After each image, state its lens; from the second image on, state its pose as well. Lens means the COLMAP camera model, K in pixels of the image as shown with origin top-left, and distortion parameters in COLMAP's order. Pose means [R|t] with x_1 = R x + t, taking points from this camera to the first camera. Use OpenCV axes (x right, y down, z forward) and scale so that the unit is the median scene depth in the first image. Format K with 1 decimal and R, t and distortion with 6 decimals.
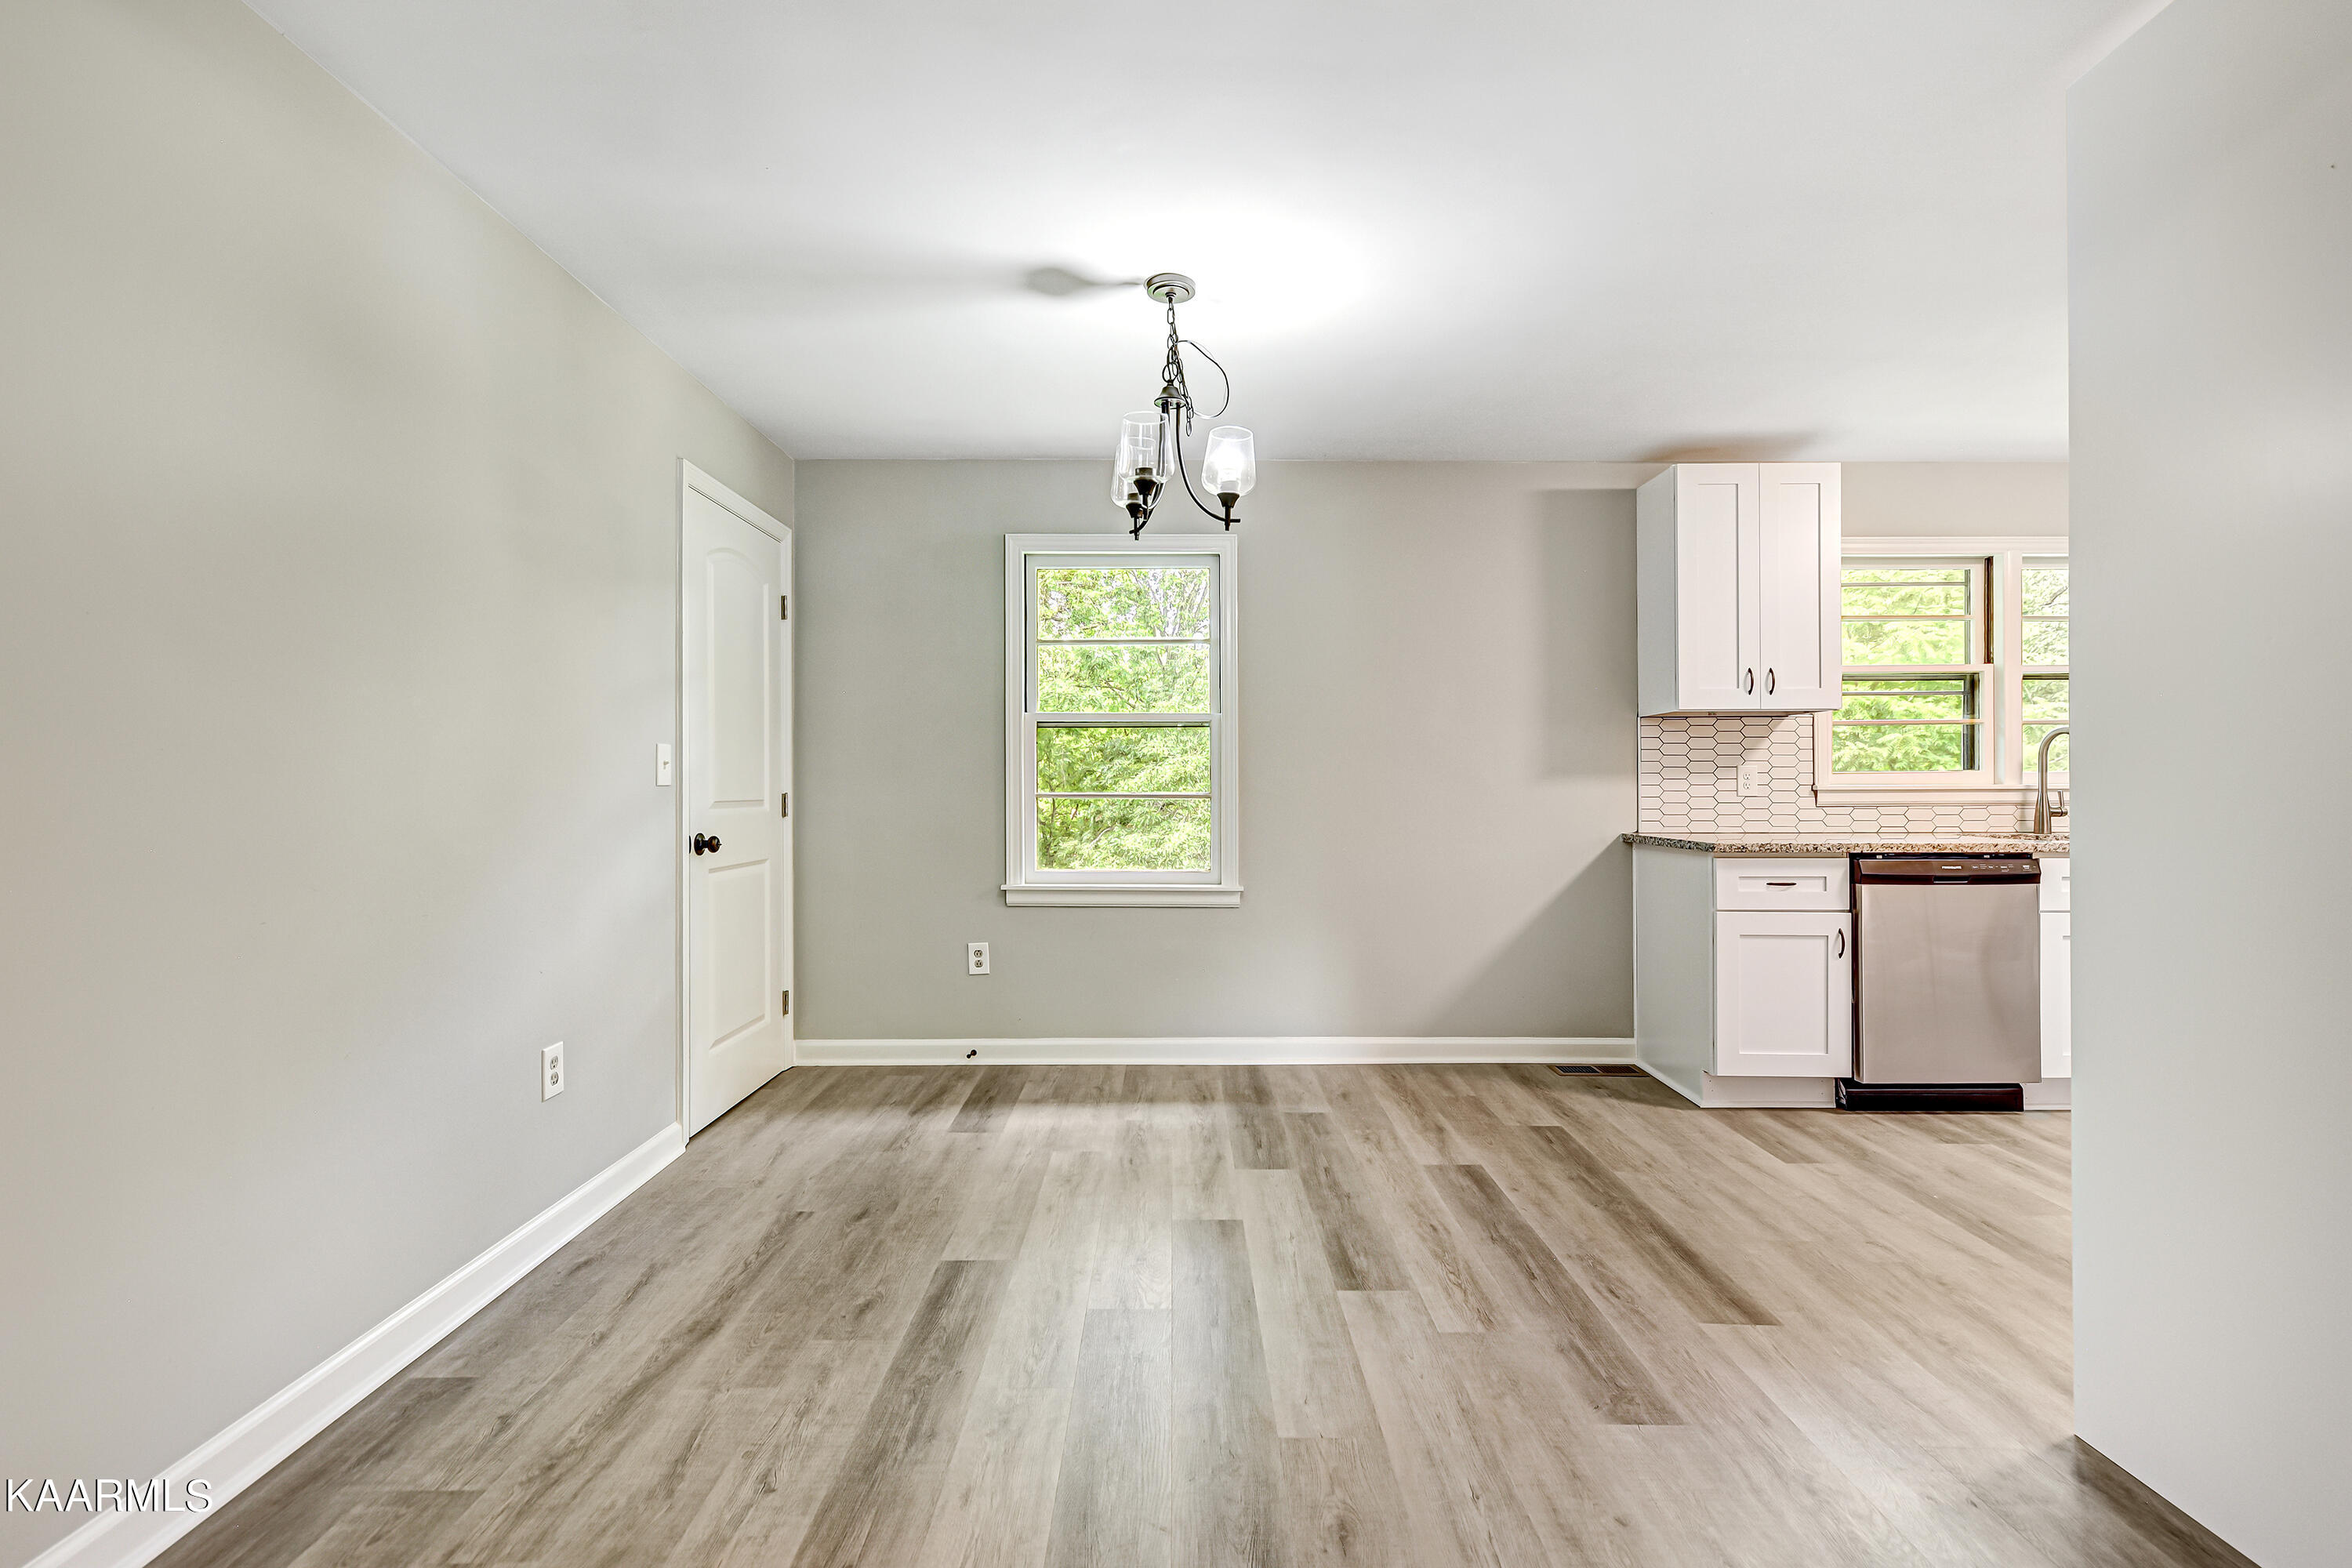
lens RADIAL K [[1022.2, 0, 1185.7], [0, 1022.2, 789.0], [0, 0, 1]] dist [0.012752, -0.000146]
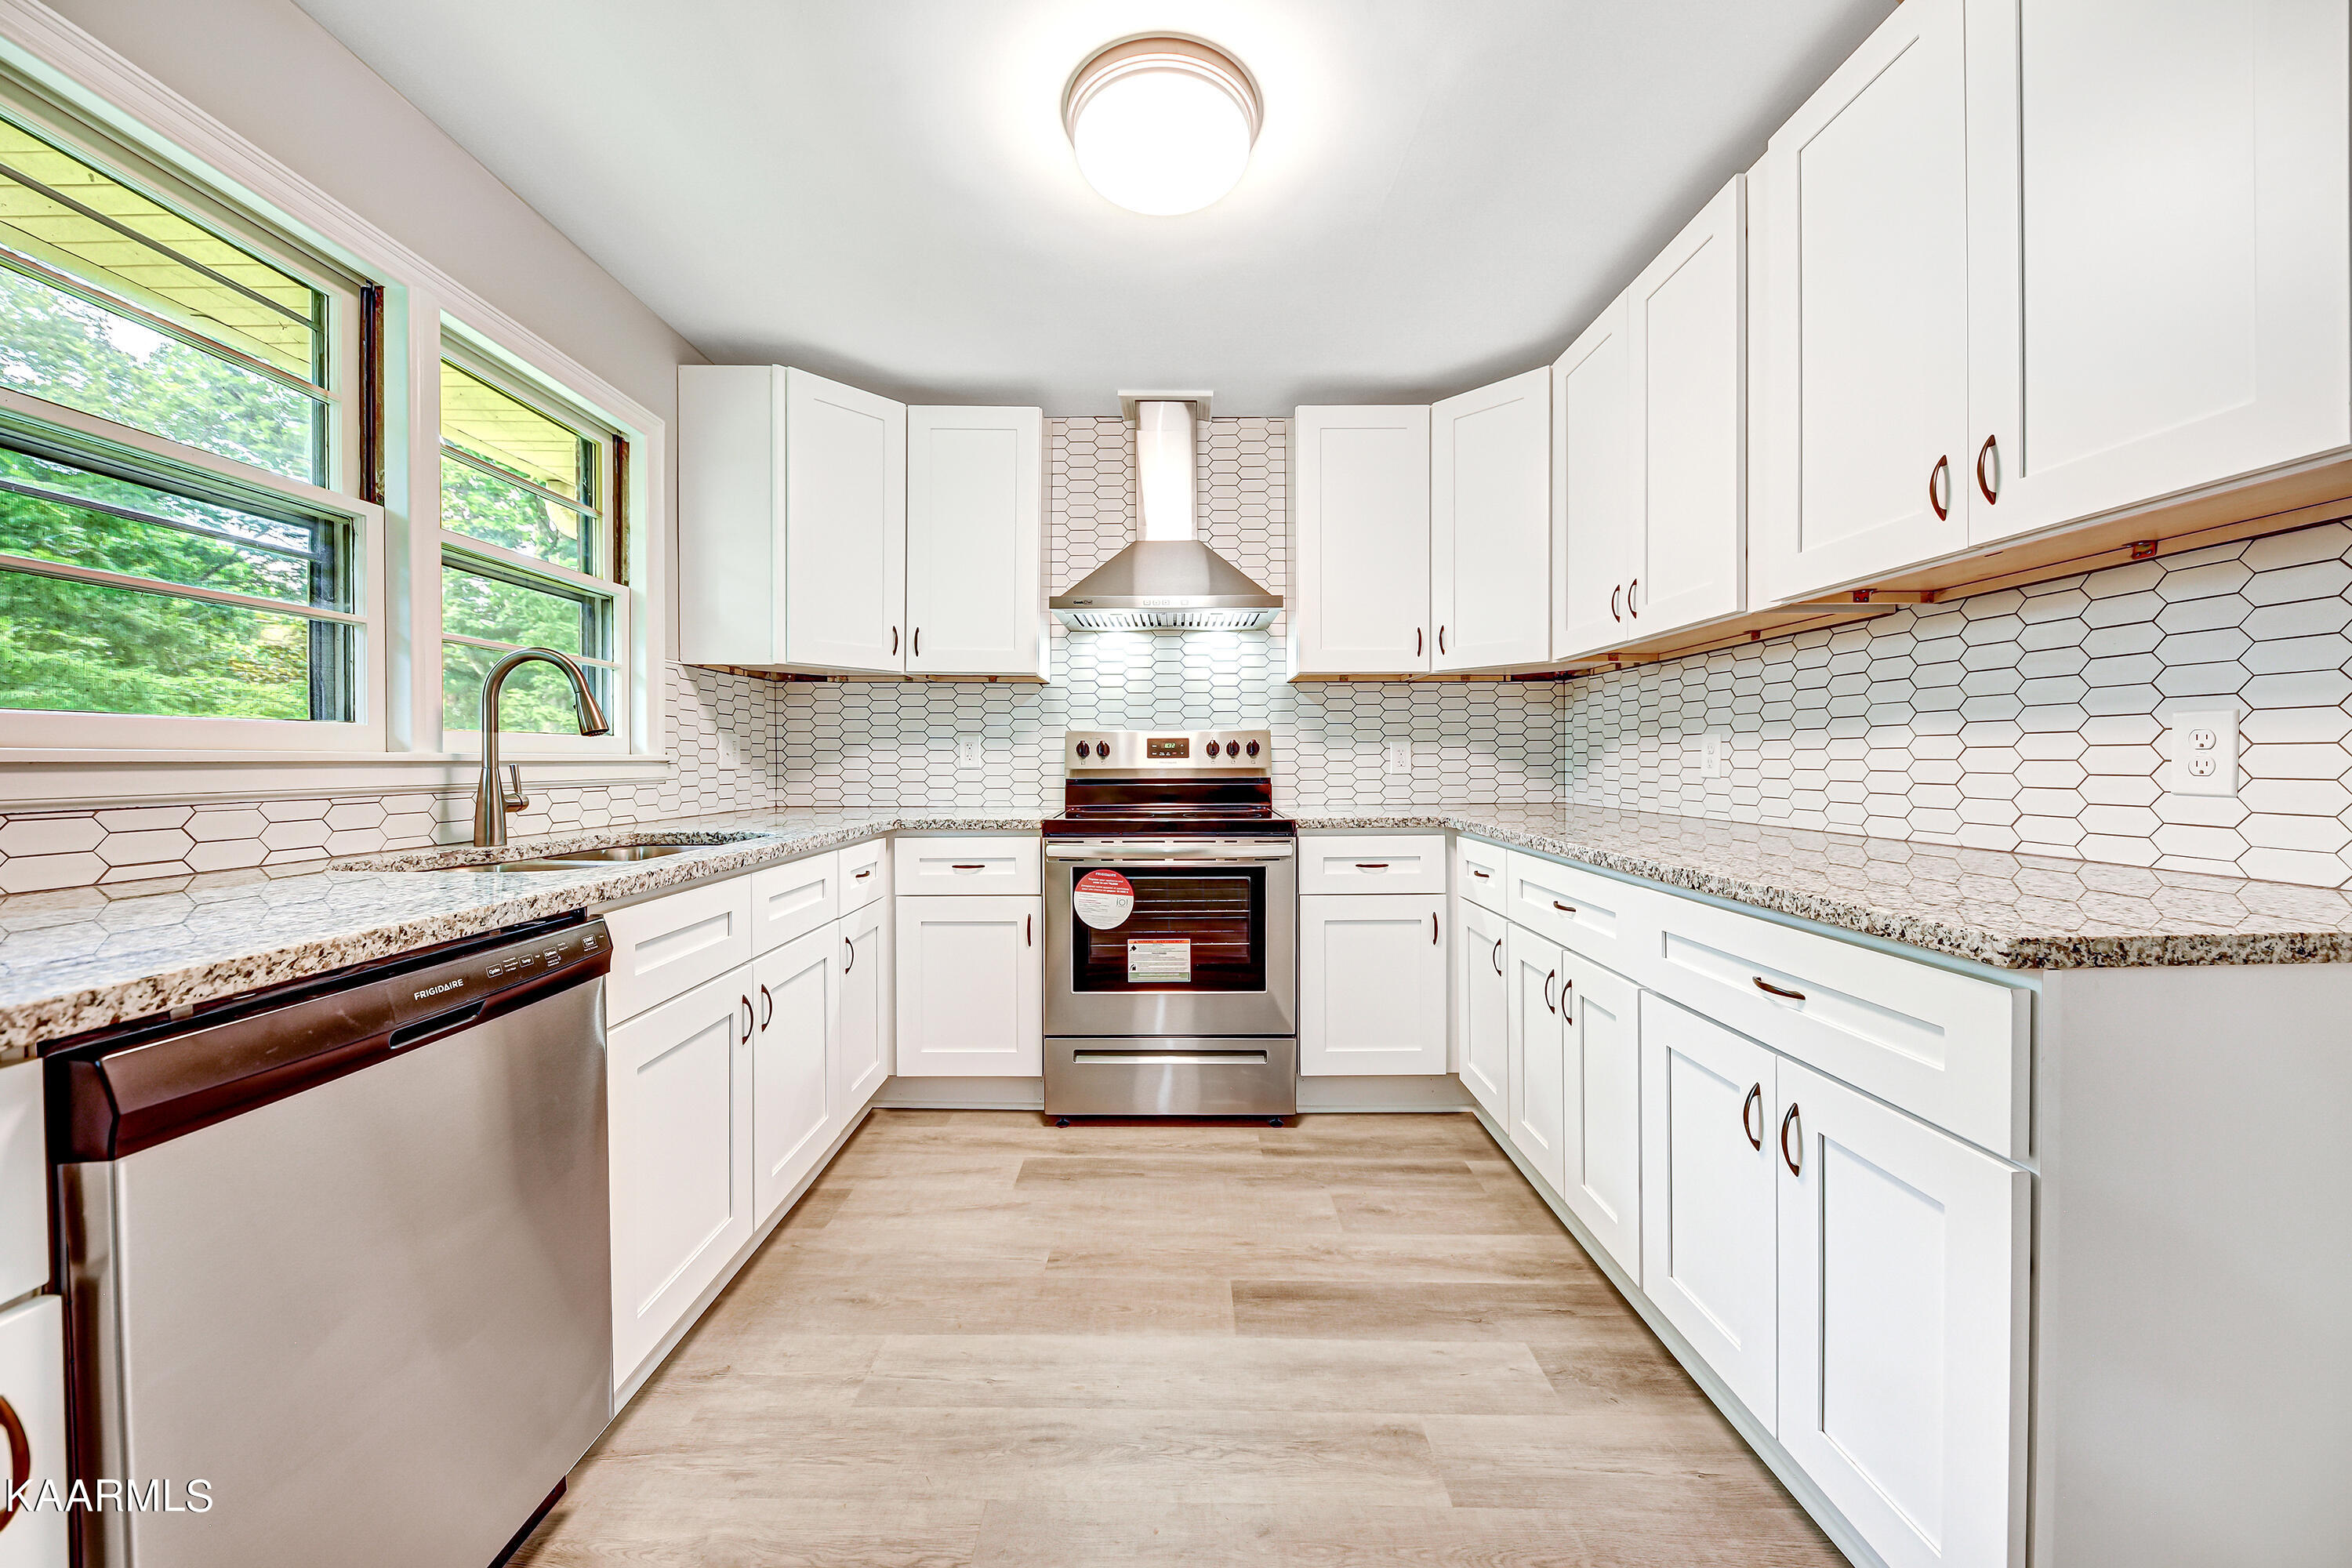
lens RADIAL K [[835.4, 0, 1178.6], [0, 835.4, 773.9], [0, 0, 1]] dist [-0.001563, -0.001691]
pose [[-0.004972, -0.011501, 0.999922, 0.395924], [-0.000337, 0.999934, 0.011499, 0.001492], [-0.999988, -0.000279, -0.004976, 0.641977]]
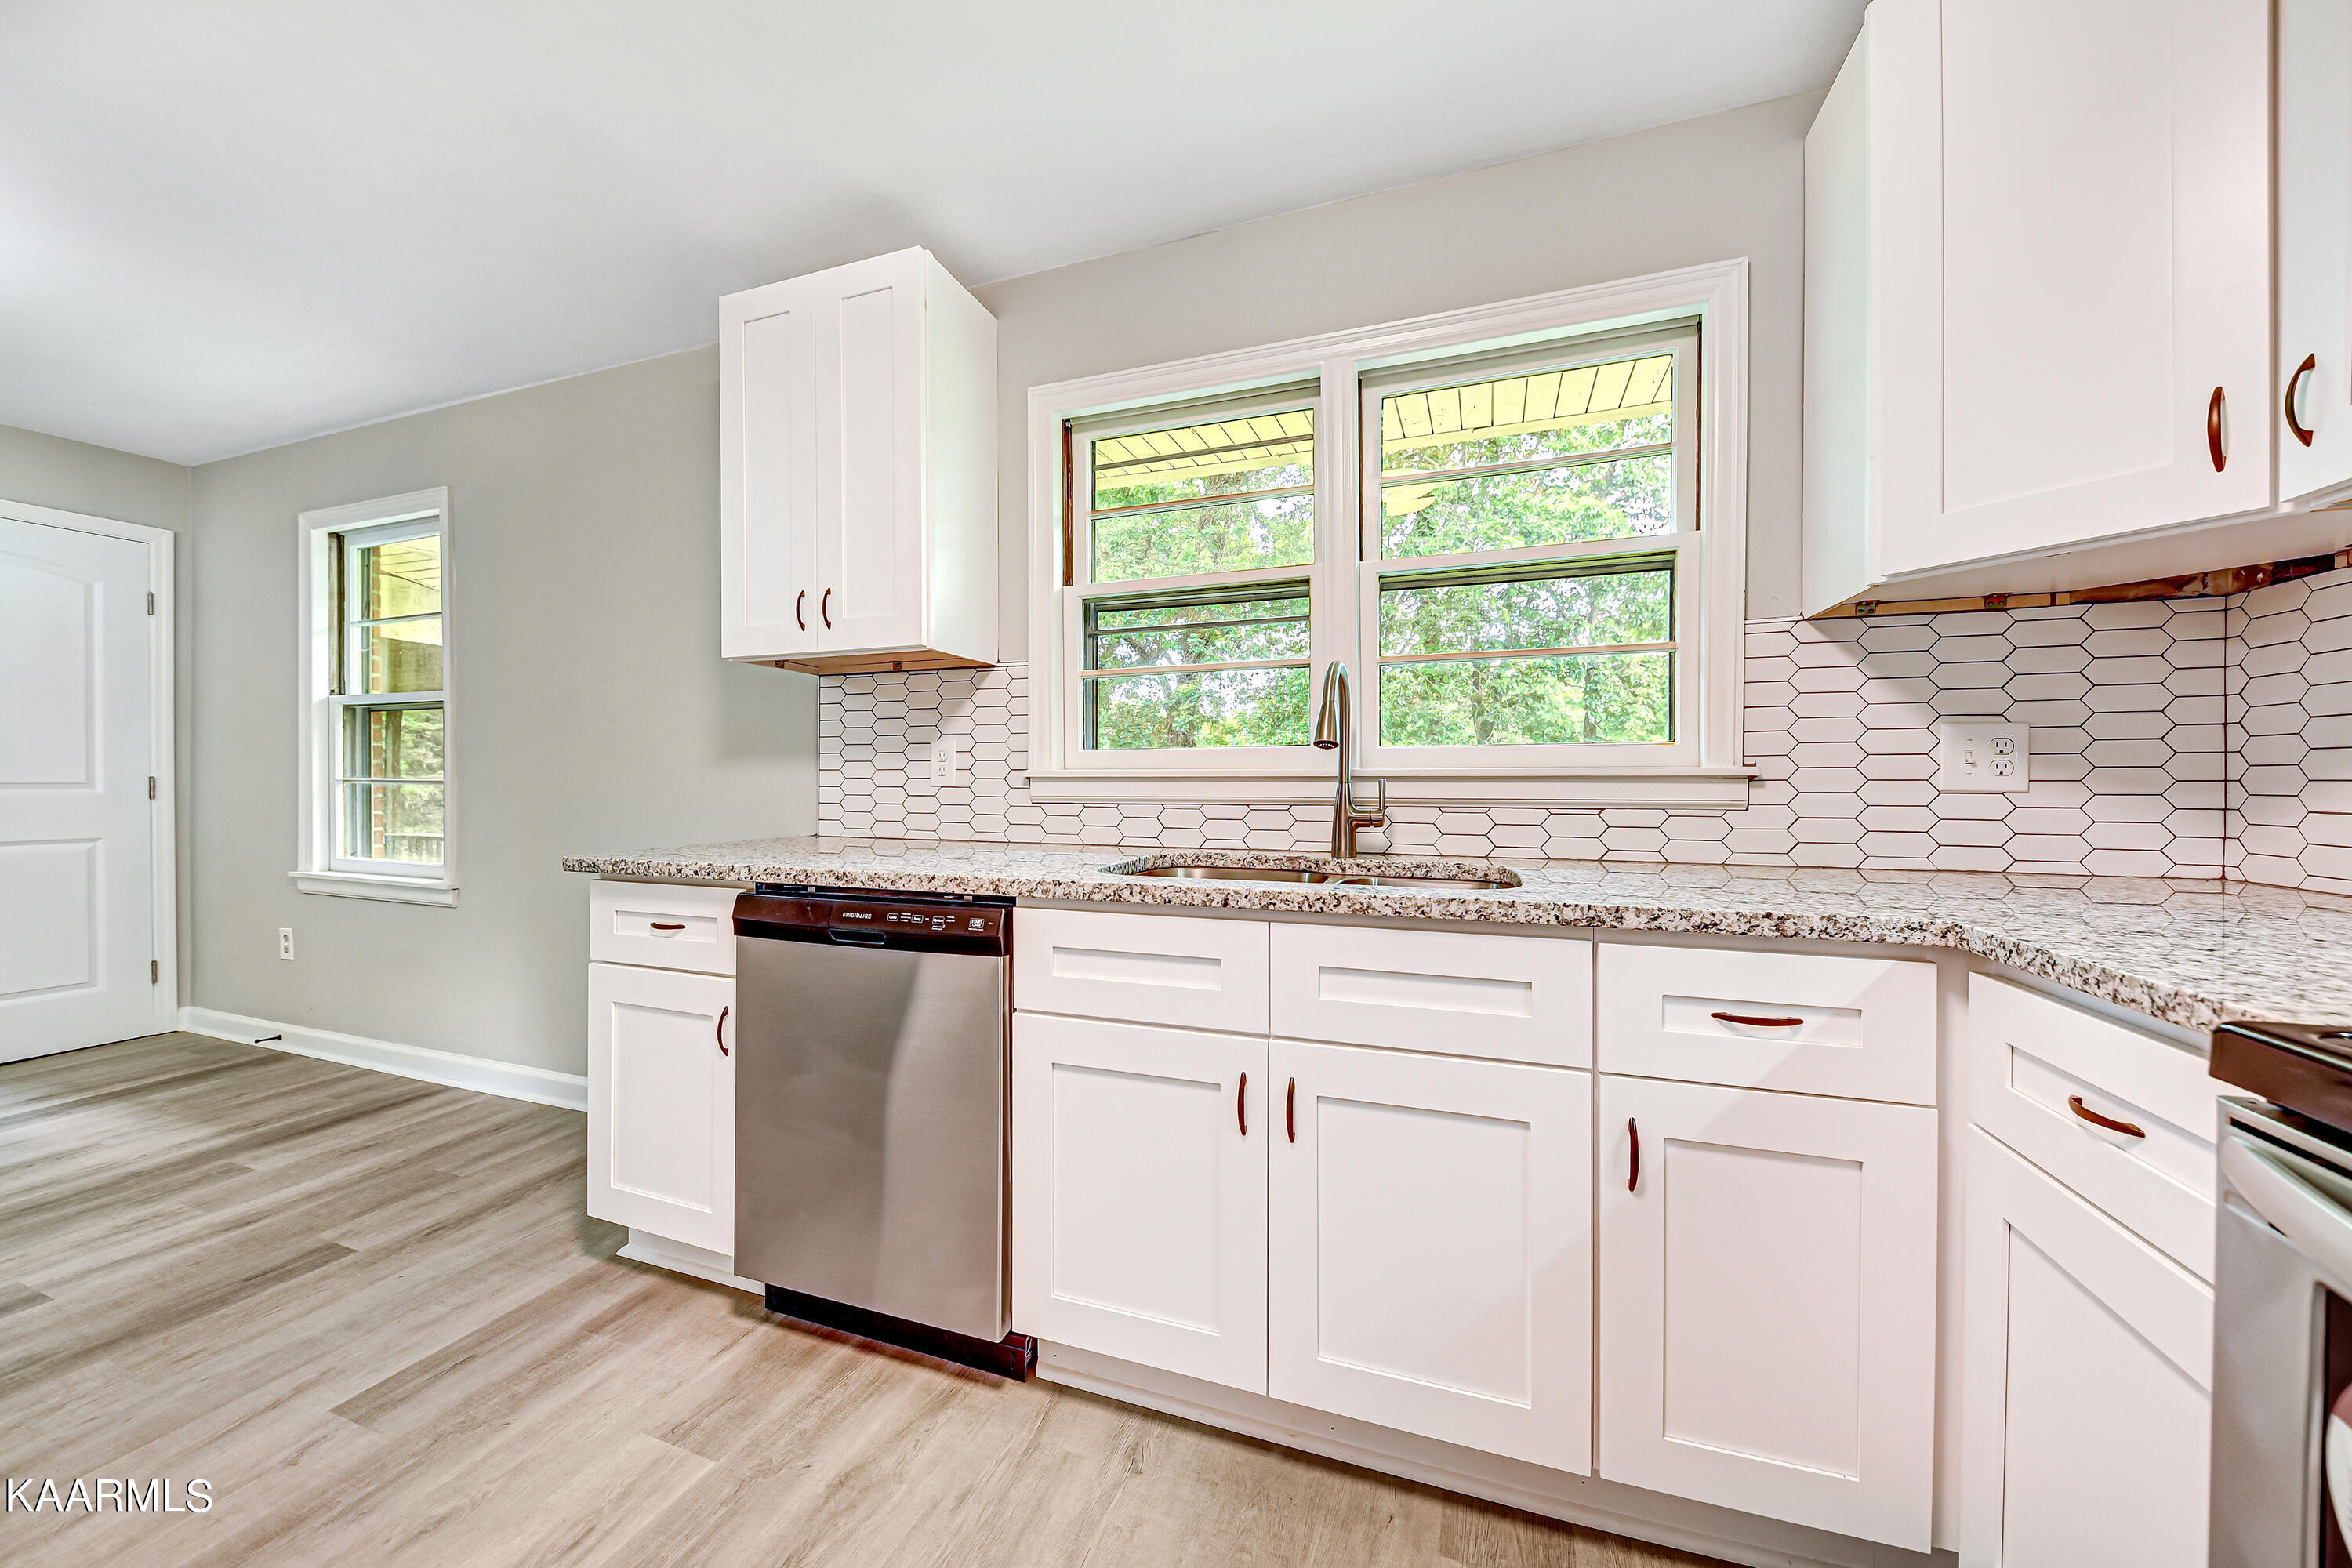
lens RADIAL K [[835.4, 0, 1187.4], [0, 835.4, 784.7], [0, 0, 1]] dist [-0.001563, -0.001691]
pose [[0.938290, 0.006179, -0.345796, 0.899726], [-0.004508, 0.999974, 0.005635, 0.002157], [0.345821, -0.003729, 0.938293, 0.543912]]
